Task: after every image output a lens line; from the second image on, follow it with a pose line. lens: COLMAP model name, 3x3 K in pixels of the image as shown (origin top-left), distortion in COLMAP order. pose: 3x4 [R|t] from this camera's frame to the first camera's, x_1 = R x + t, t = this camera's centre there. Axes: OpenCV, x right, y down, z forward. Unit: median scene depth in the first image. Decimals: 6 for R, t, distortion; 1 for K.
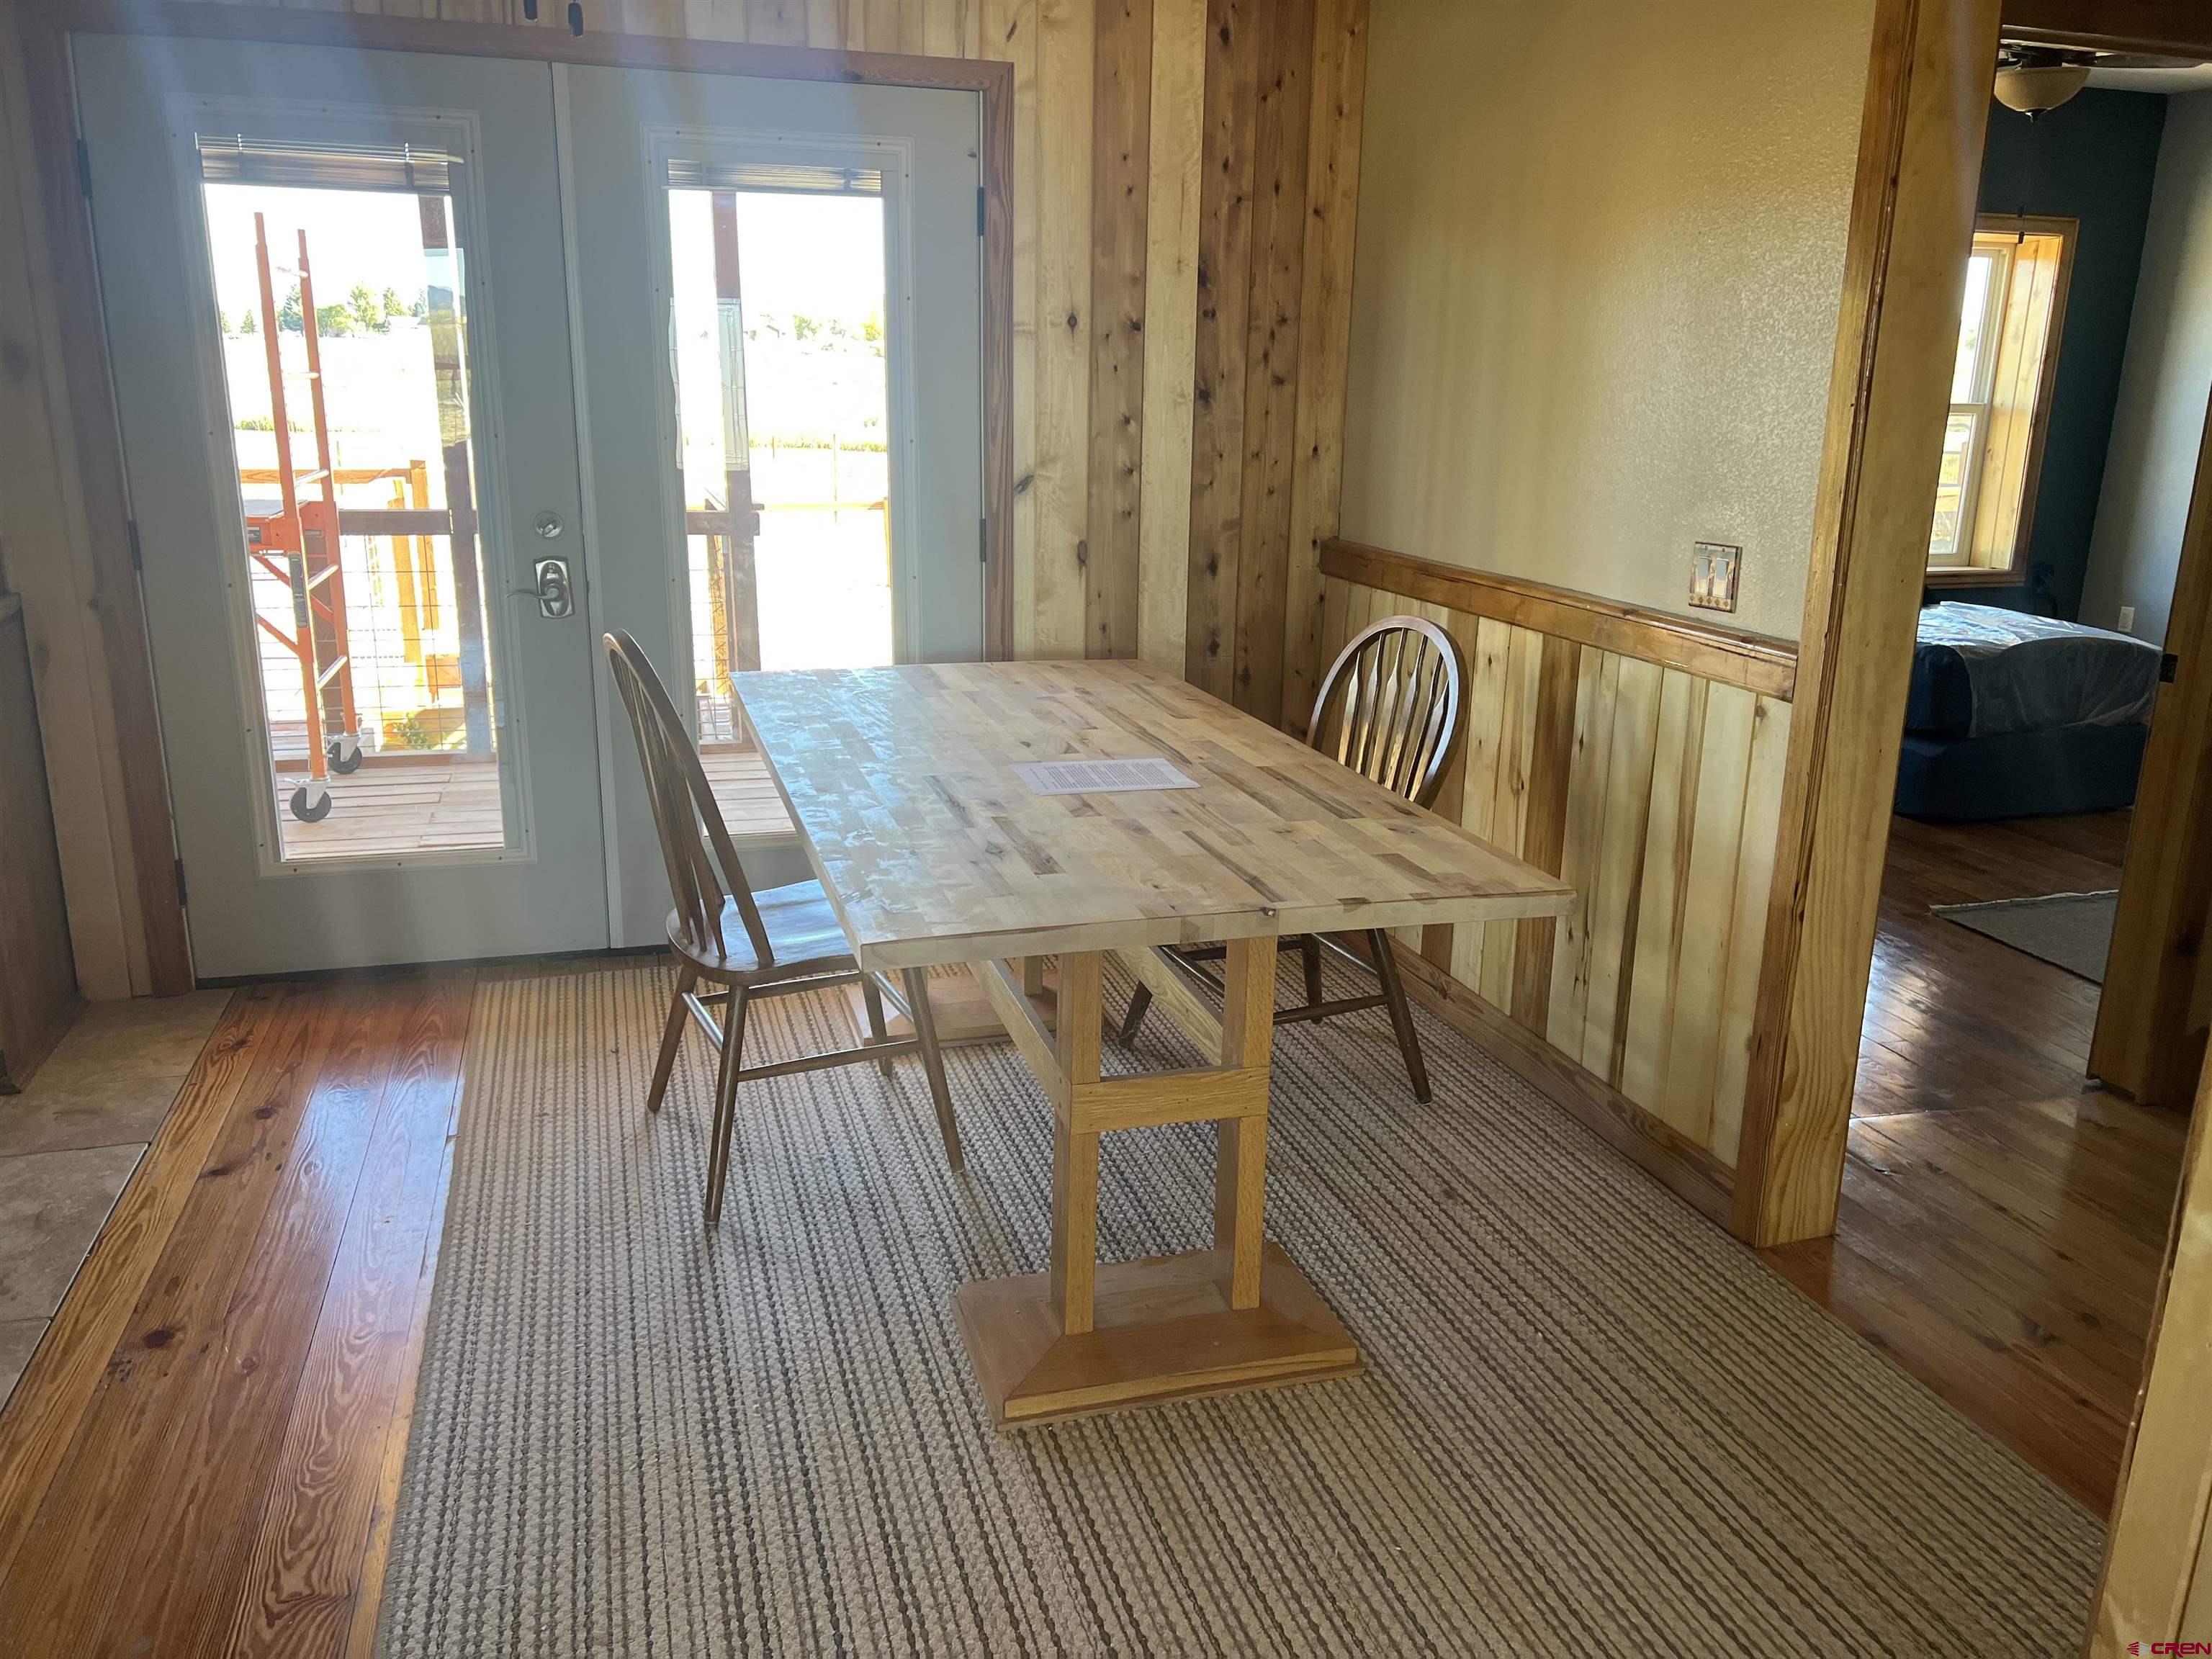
lens RADIAL K [[1649.6, 0, 1100.4], [0, 1649.6, 832.7], [0, 0, 1]] dist [0.067176, -0.077653]
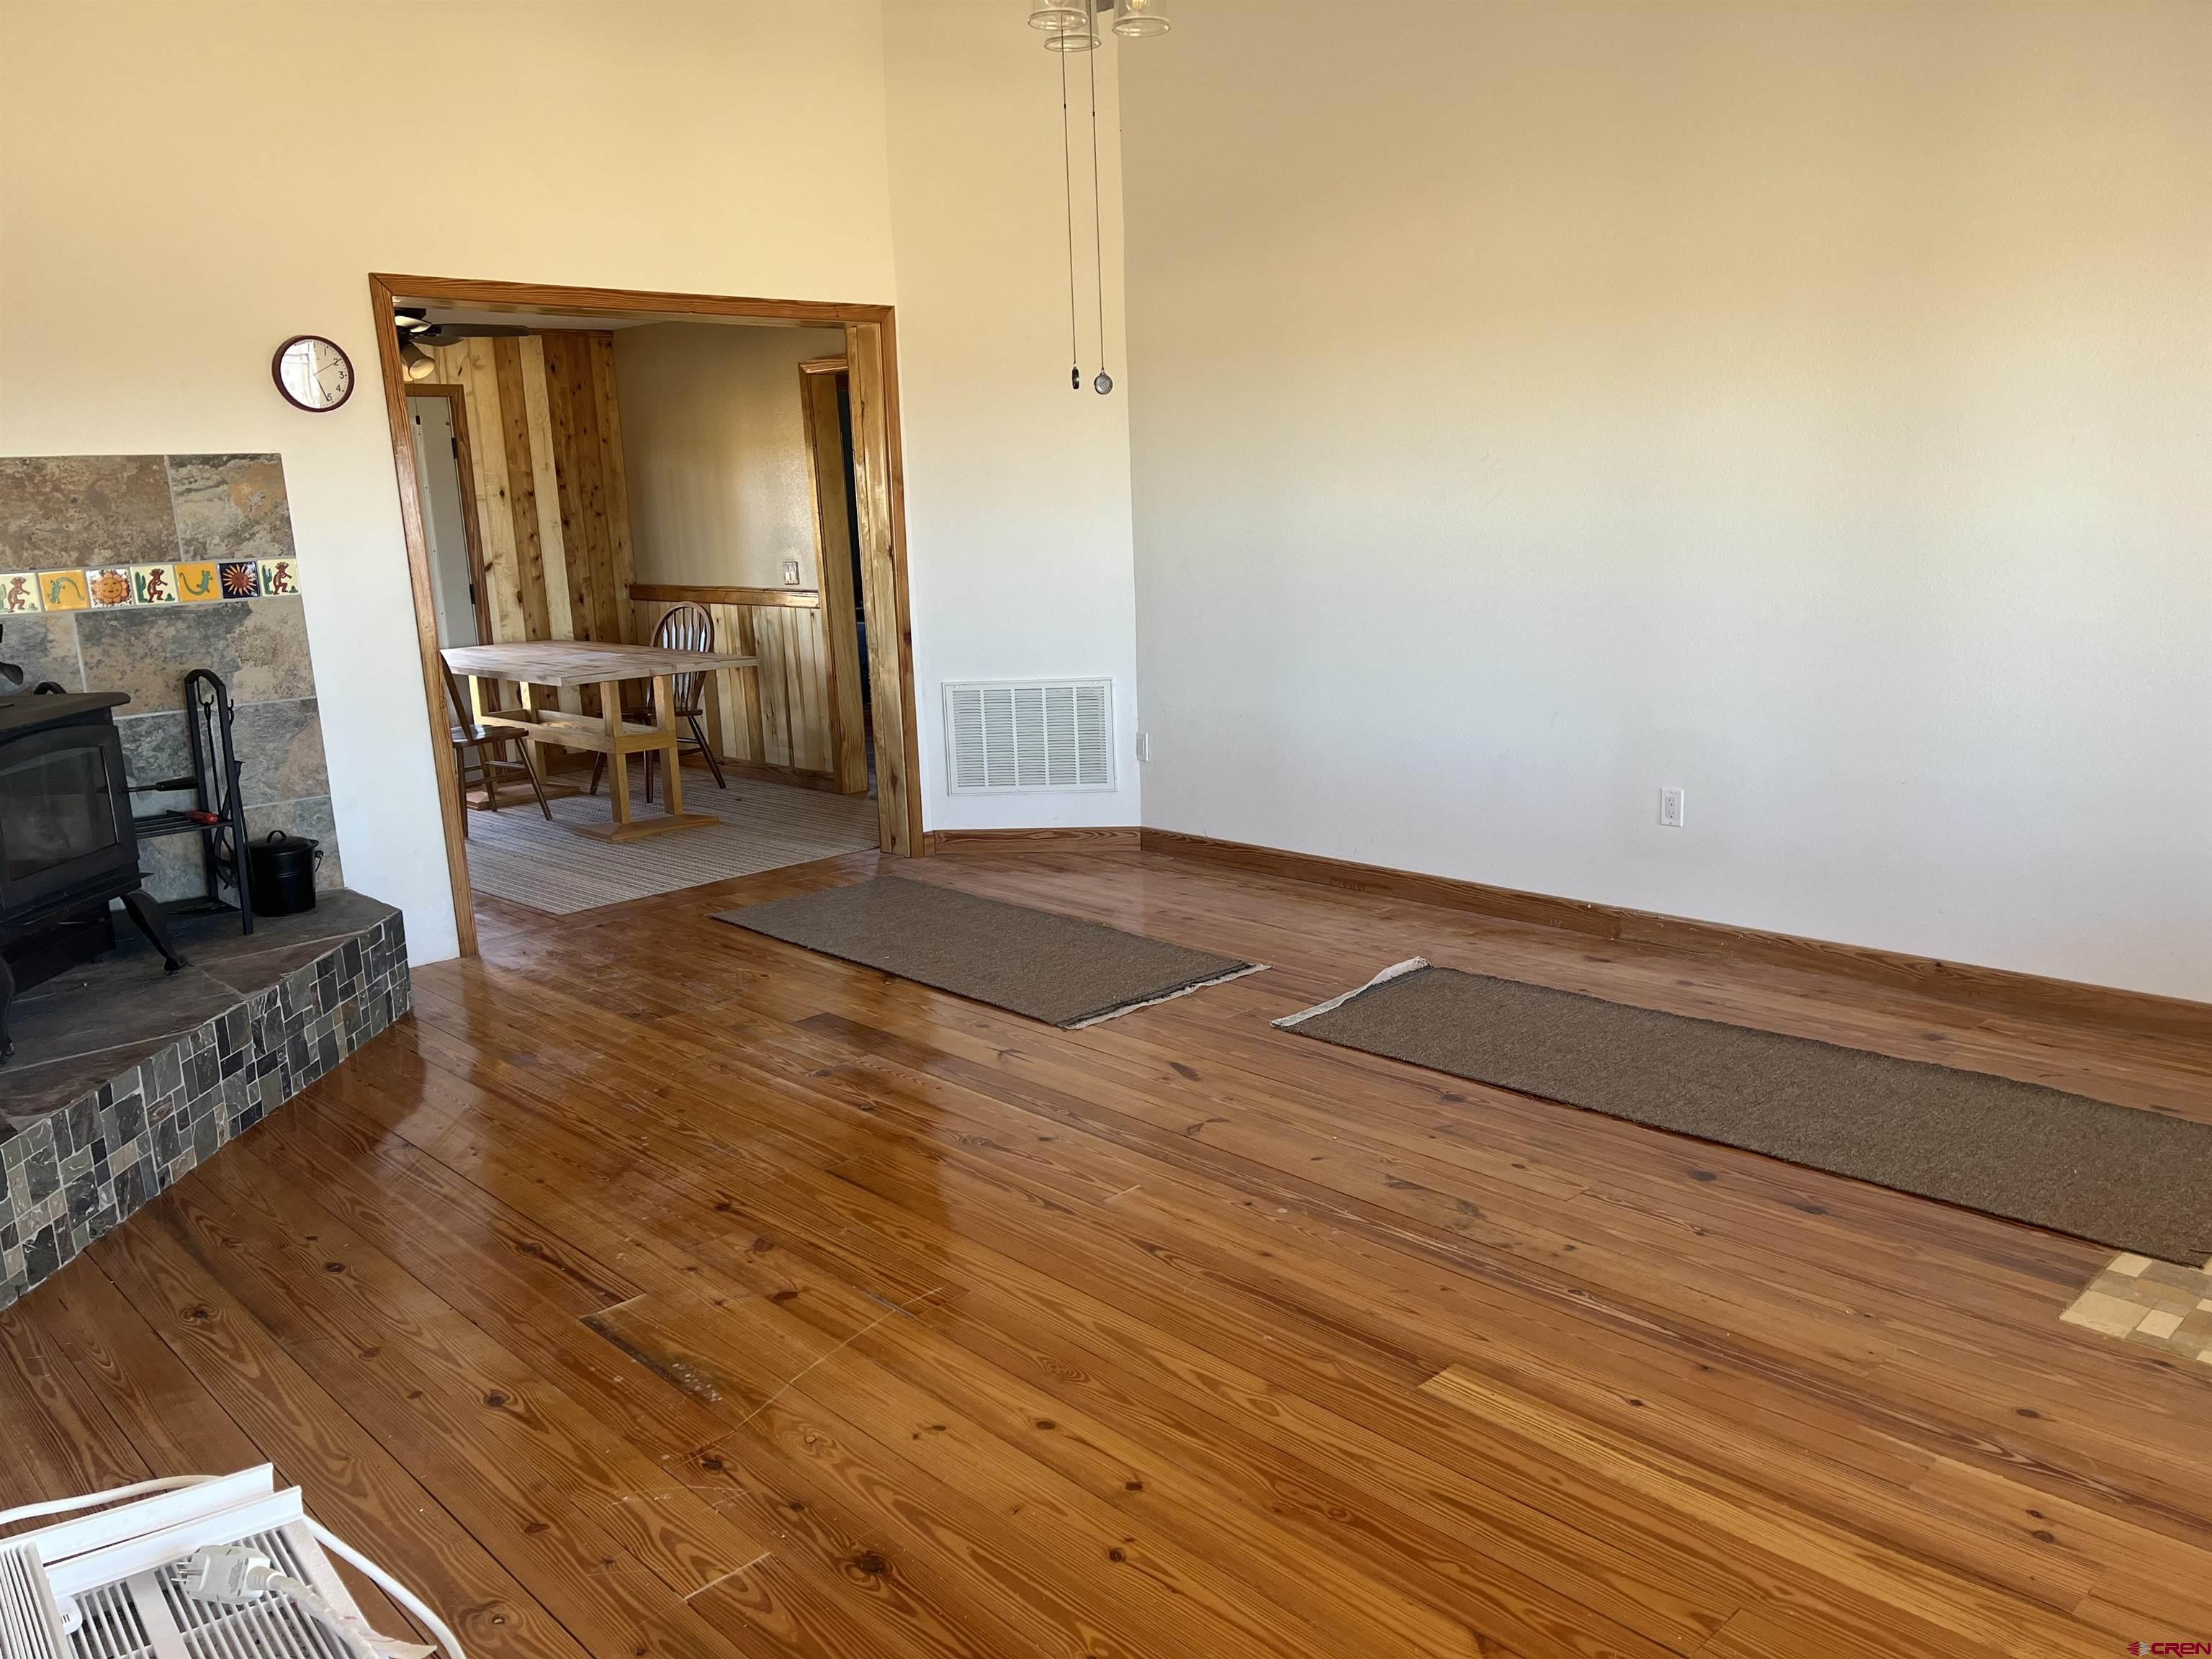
lens RADIAL K [[1649.6, 0, 1113.7], [0, 1649.6, 829.5], [0, 0, 1]] dist [0.067176, -0.077653]
pose [[0.878175, -0.146378, 0.455392, -0.423628], [0.177692, 0.983730, -0.026457, 0.378282], [-0.444110, 0.104153, 0.889898, -1.451551]]
